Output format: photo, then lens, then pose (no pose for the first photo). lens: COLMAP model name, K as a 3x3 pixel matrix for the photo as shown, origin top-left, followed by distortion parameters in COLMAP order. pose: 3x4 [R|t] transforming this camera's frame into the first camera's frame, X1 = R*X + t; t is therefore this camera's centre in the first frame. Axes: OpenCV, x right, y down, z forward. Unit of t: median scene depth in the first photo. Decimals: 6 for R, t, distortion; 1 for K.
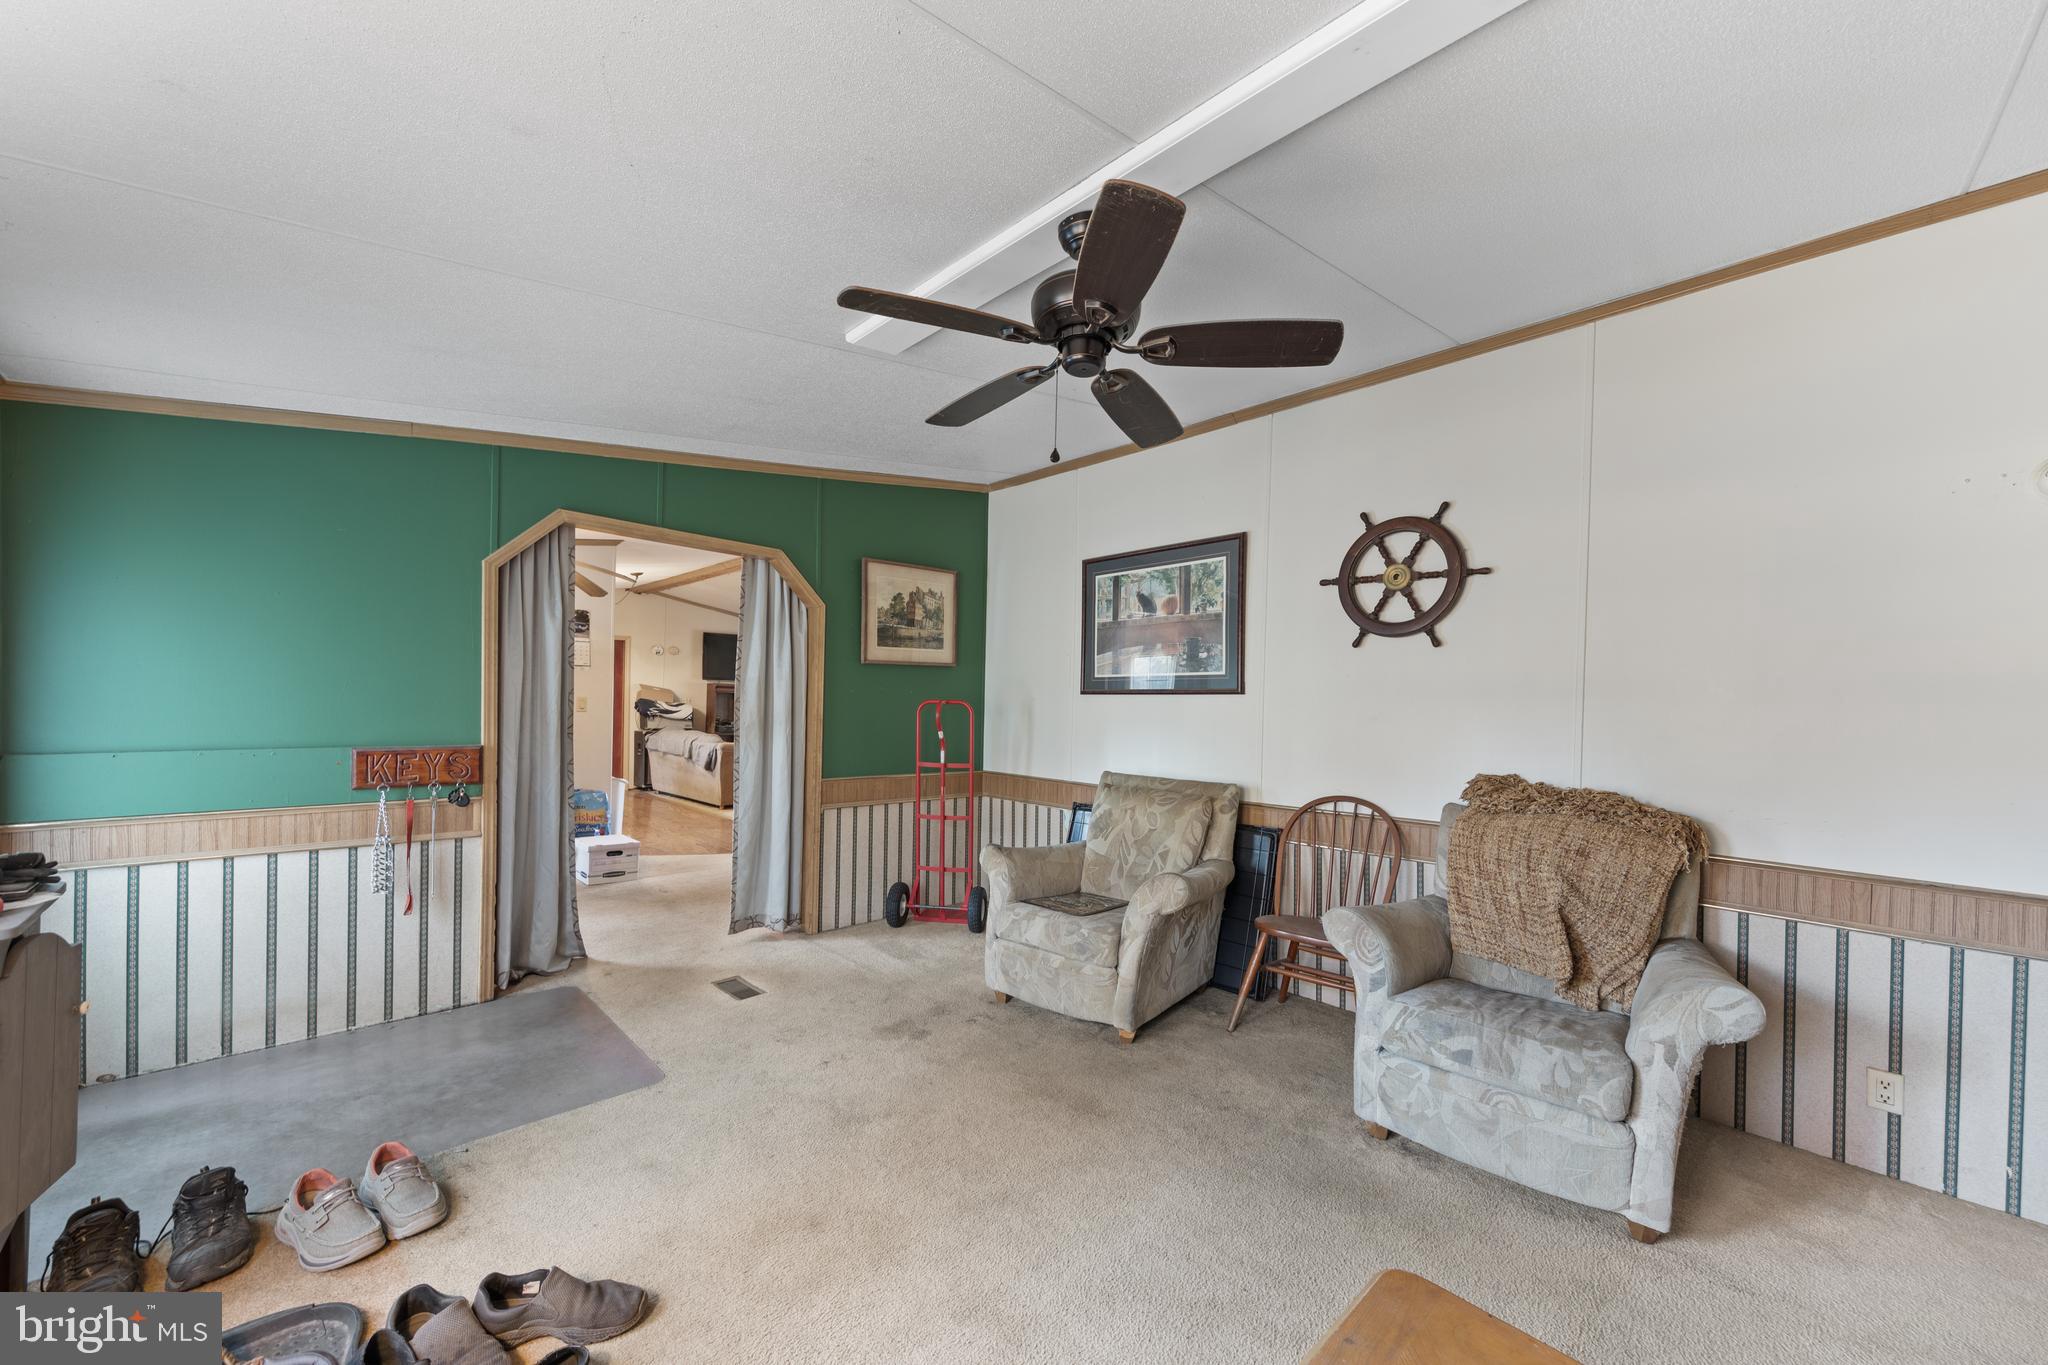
lens RADIAL K [[775.0, 0, 1025.7], [0, 775.0, 701.7], [0, 0, 1]] dist [0.000142, 0.000001]
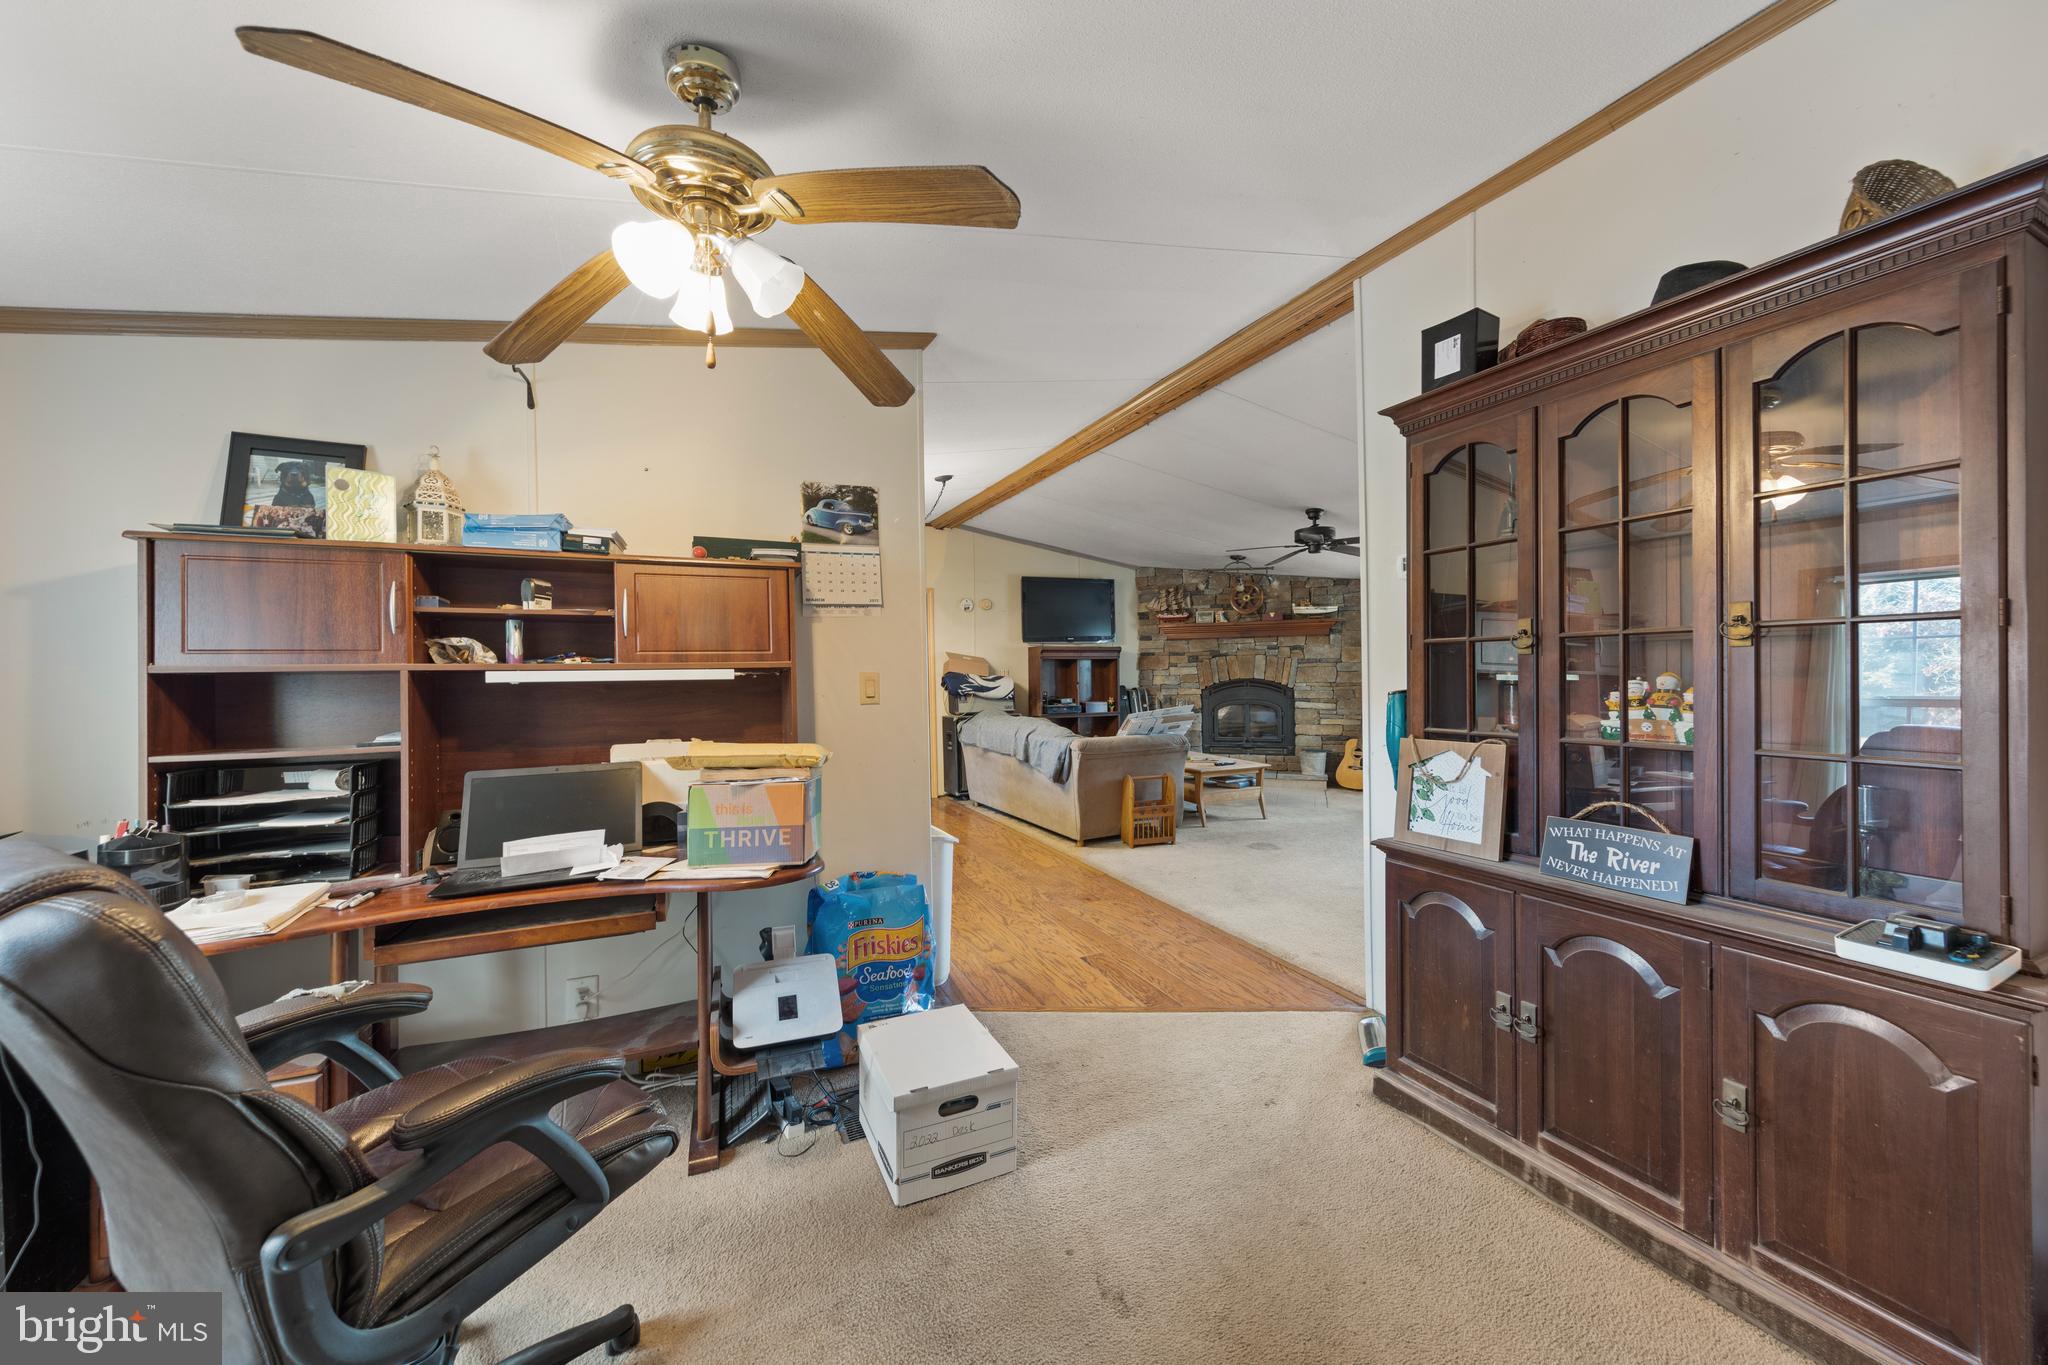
lens RADIAL K [[775.0, 0, 1022.7], [0, 775.0, 673.8], [0, 0, 1]] dist [0.000142, 0.000001]
pose [[0.942172, -0.032374, -0.333561, -0.193500], [0.035060, 0.999383, 0.002034, -0.001011], [0.333290, -0.013611, 0.942726, 0.346984]]
